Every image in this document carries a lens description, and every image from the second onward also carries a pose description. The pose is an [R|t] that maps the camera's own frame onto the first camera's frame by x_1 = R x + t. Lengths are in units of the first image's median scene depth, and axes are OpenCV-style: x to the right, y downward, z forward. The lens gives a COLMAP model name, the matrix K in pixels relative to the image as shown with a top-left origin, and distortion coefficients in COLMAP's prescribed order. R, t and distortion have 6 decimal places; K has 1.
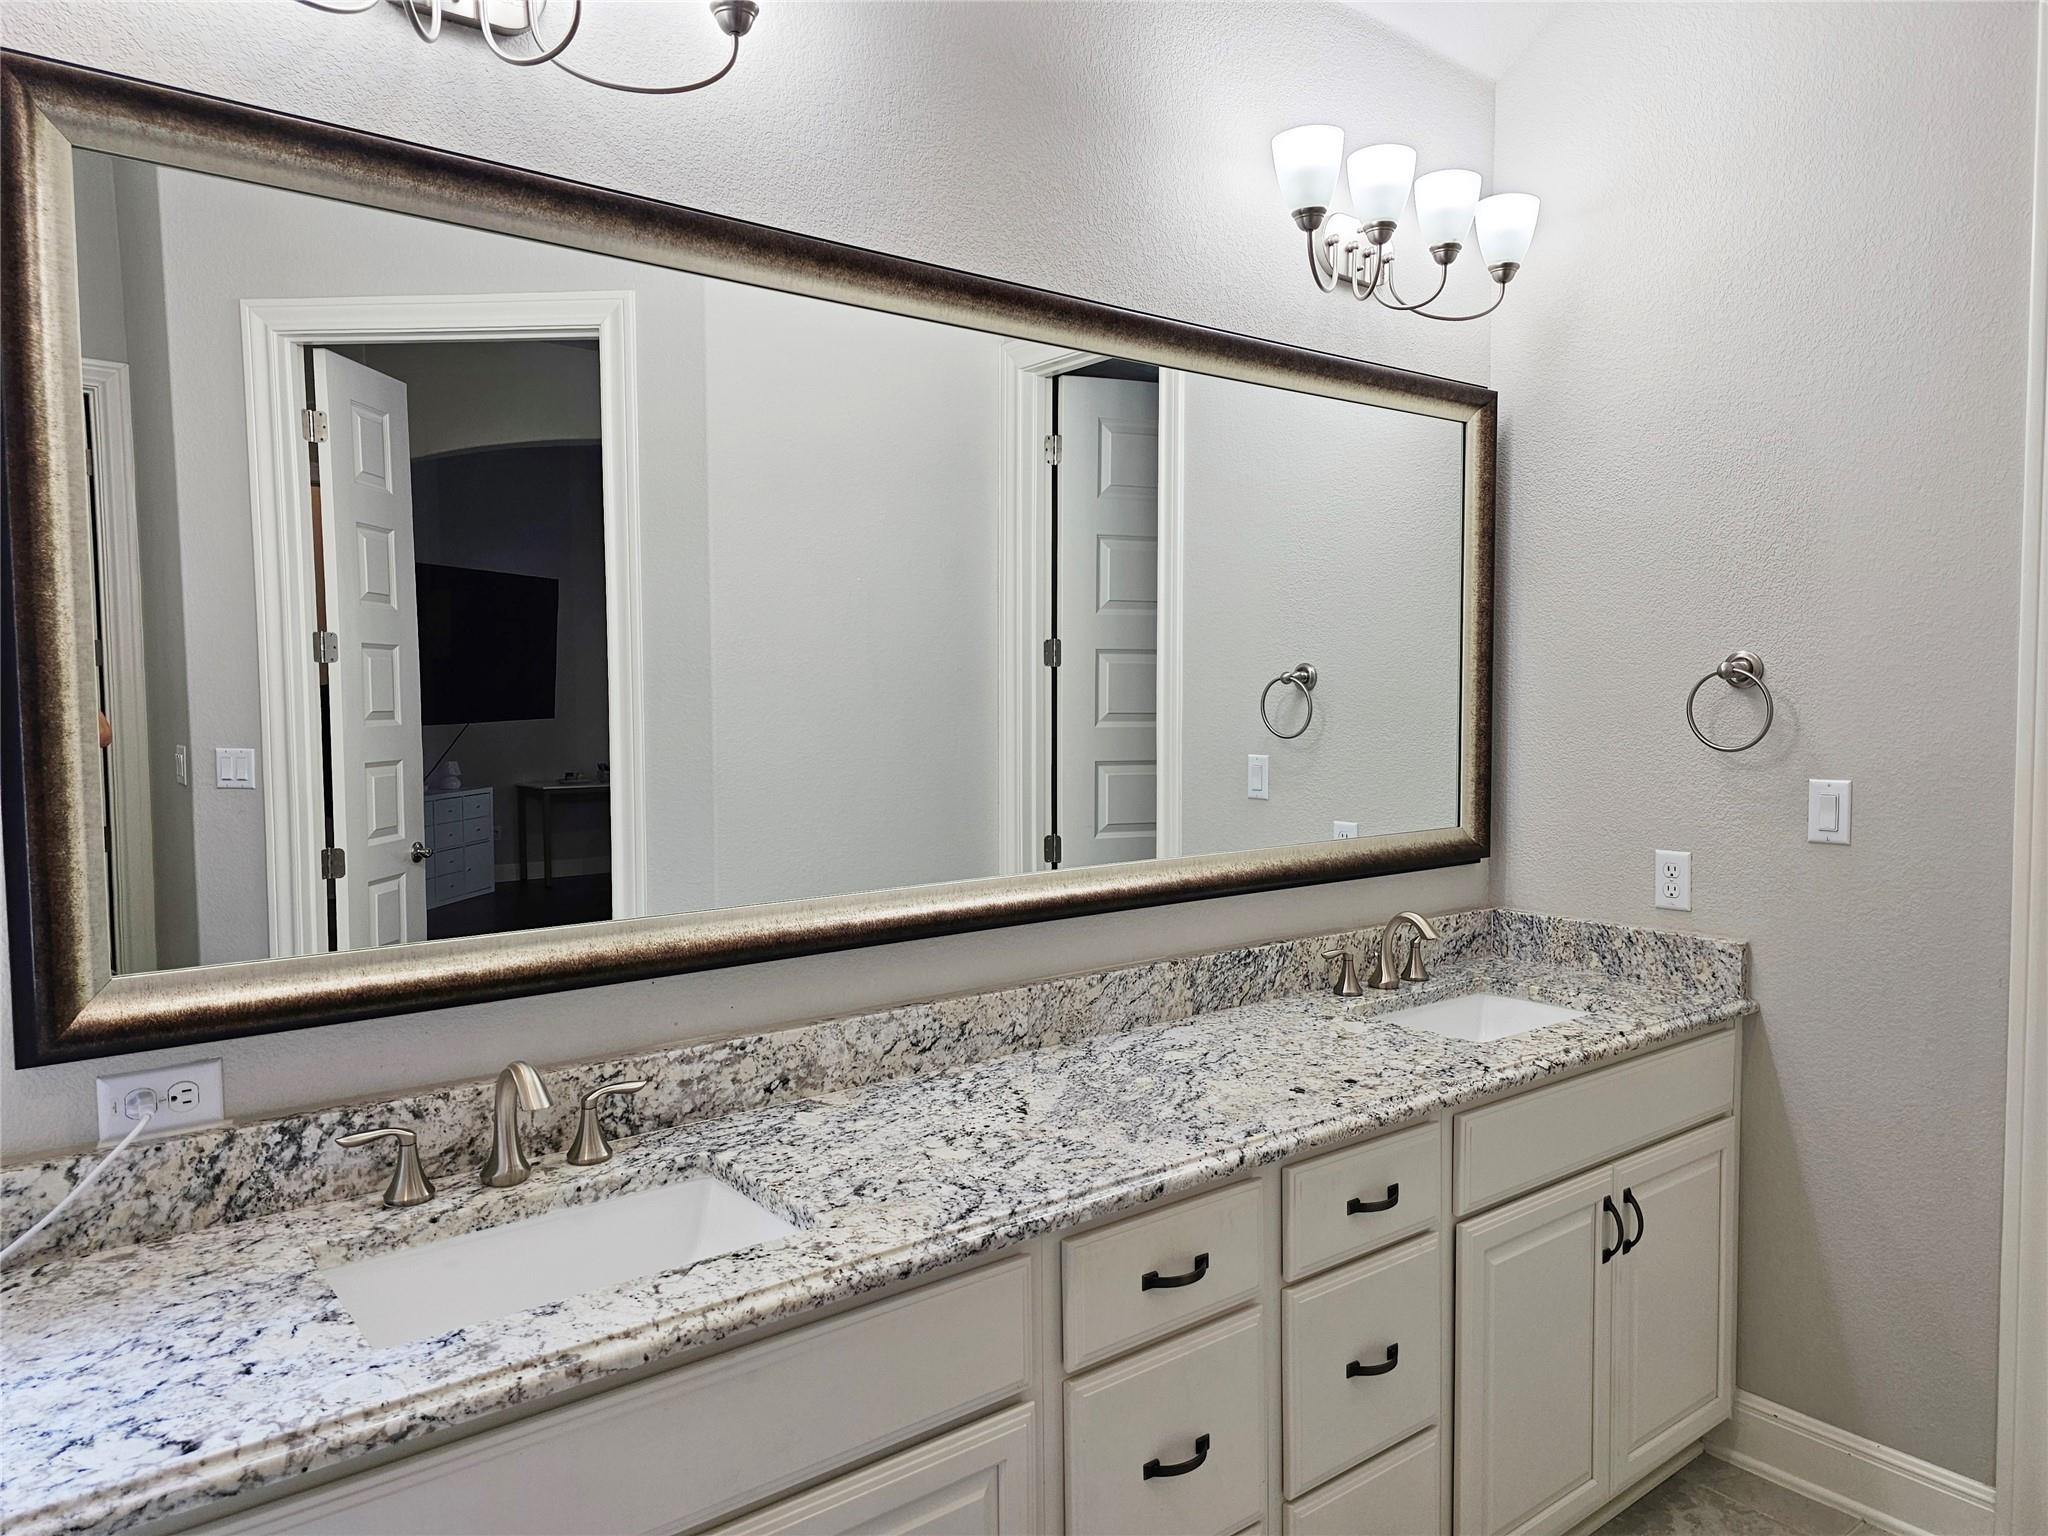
lens RADIAL K [[1369.6, 0, 1031.0], [0, 1369.6, 773.9], [0, 0, 1]] dist [0.061696, -0.054081]
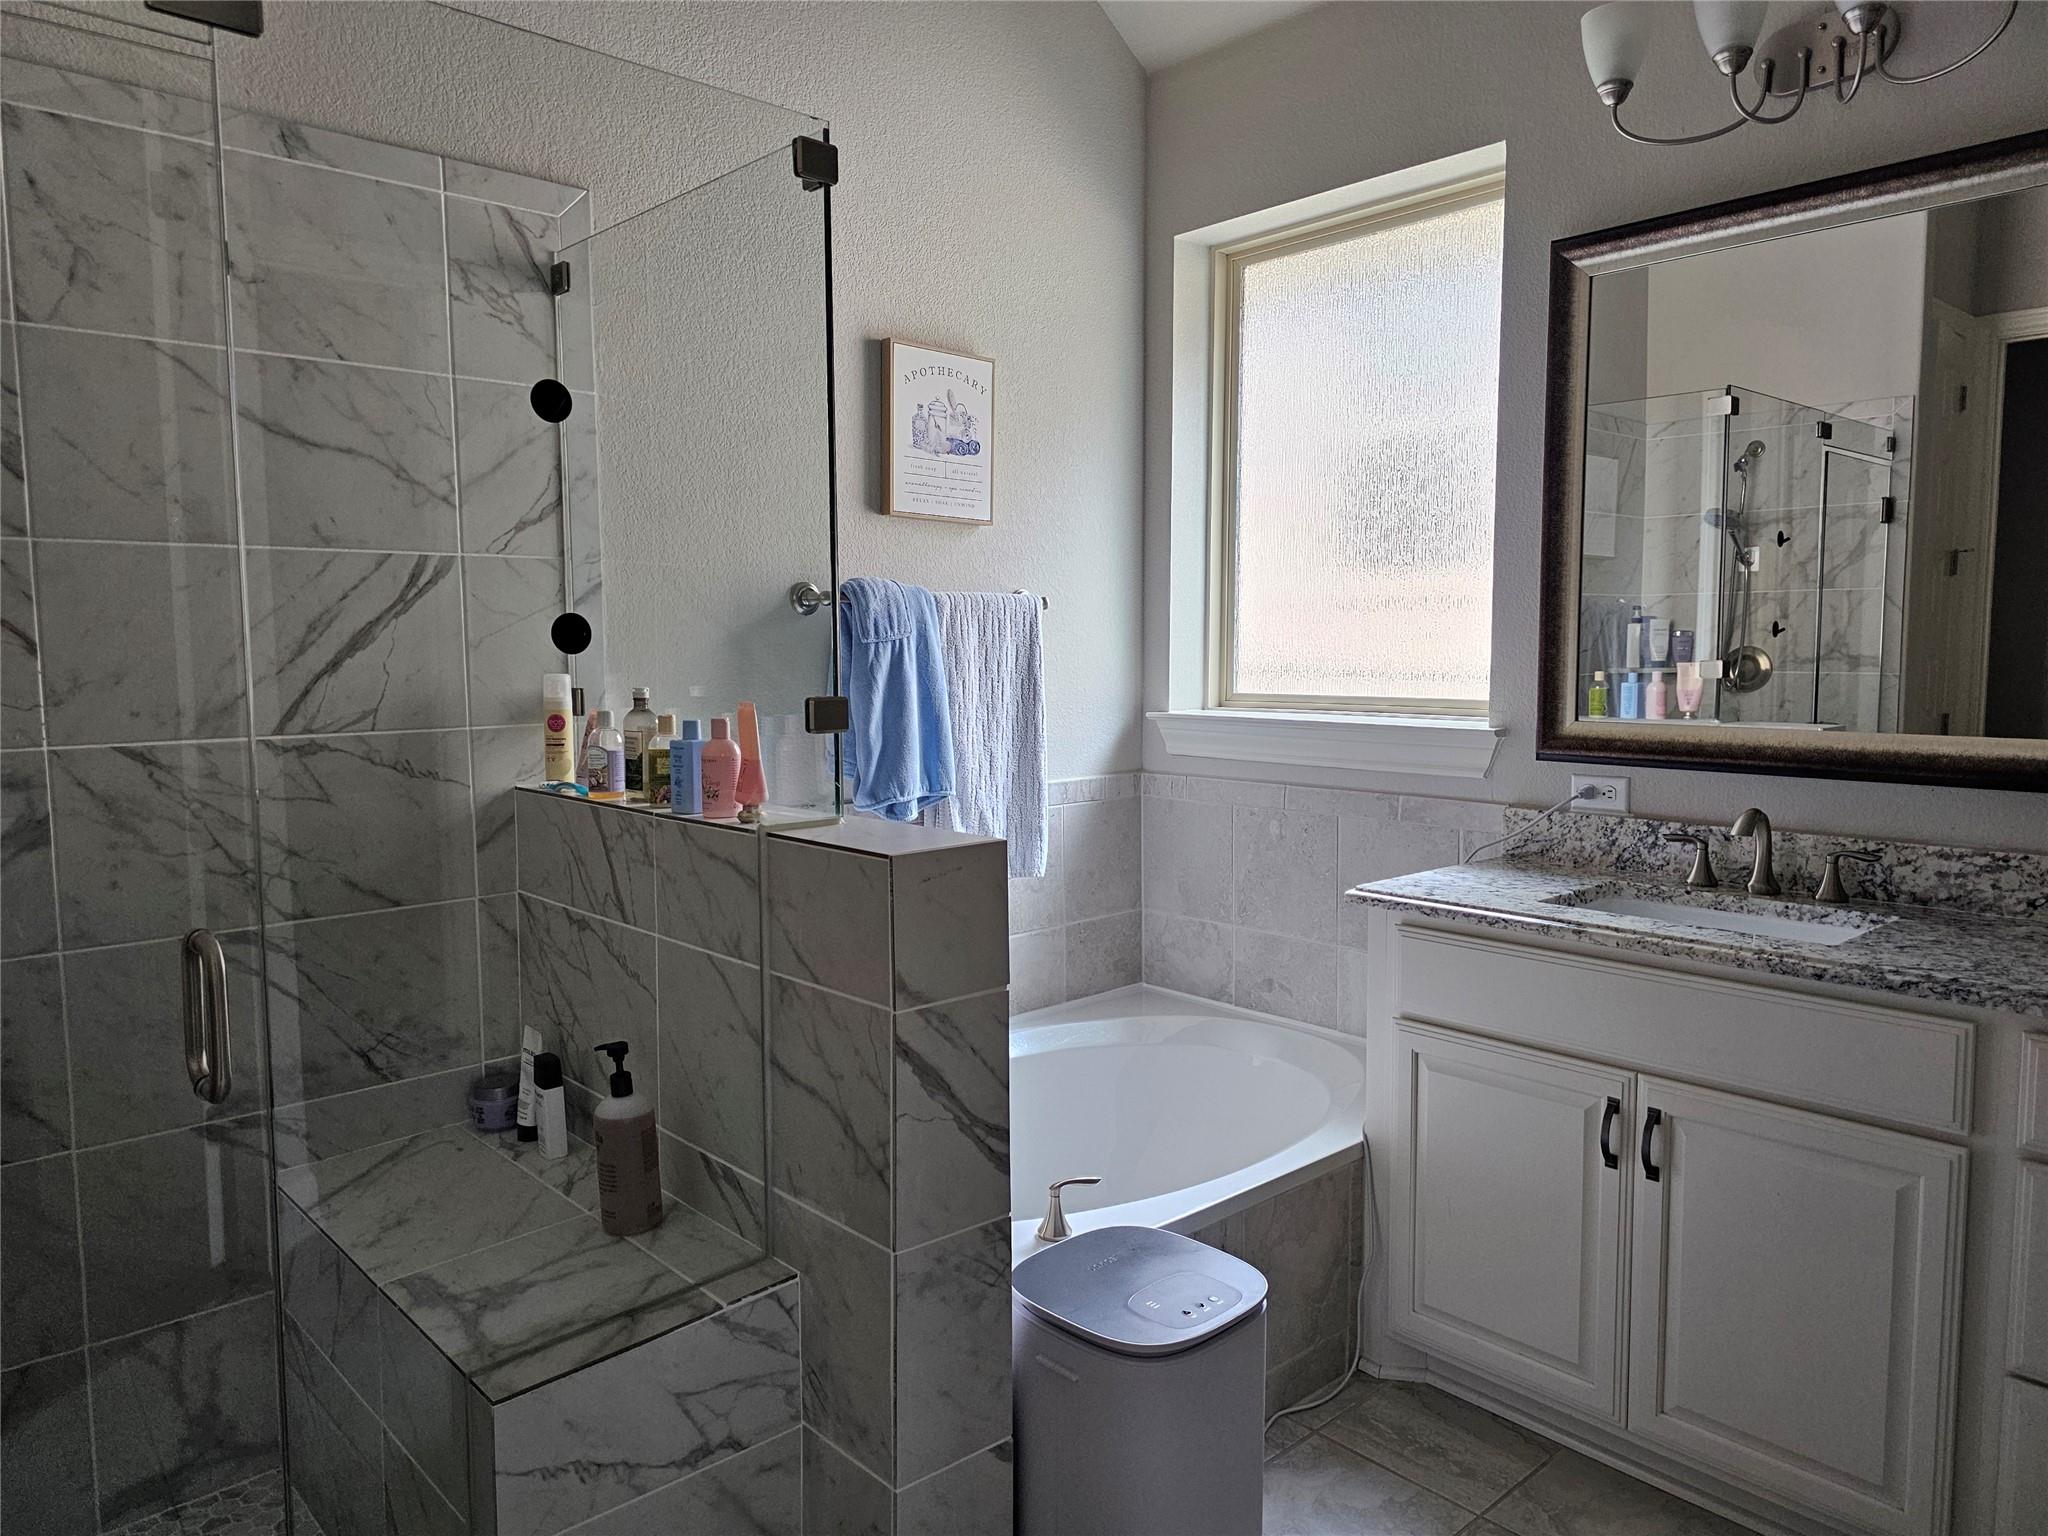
lens RADIAL K [[1369.6, 0, 1023.0], [0, 1369.6, 766.2], [0, 0, 1]] dist [0.061696, -0.054081]
pose [[0.070288, 0.092341, -0.993244, 0.918184], [-0.058645, 0.994367, 0.088295, 0.067600], [0.995801, 0.052042, 0.075307, 0.089424]]
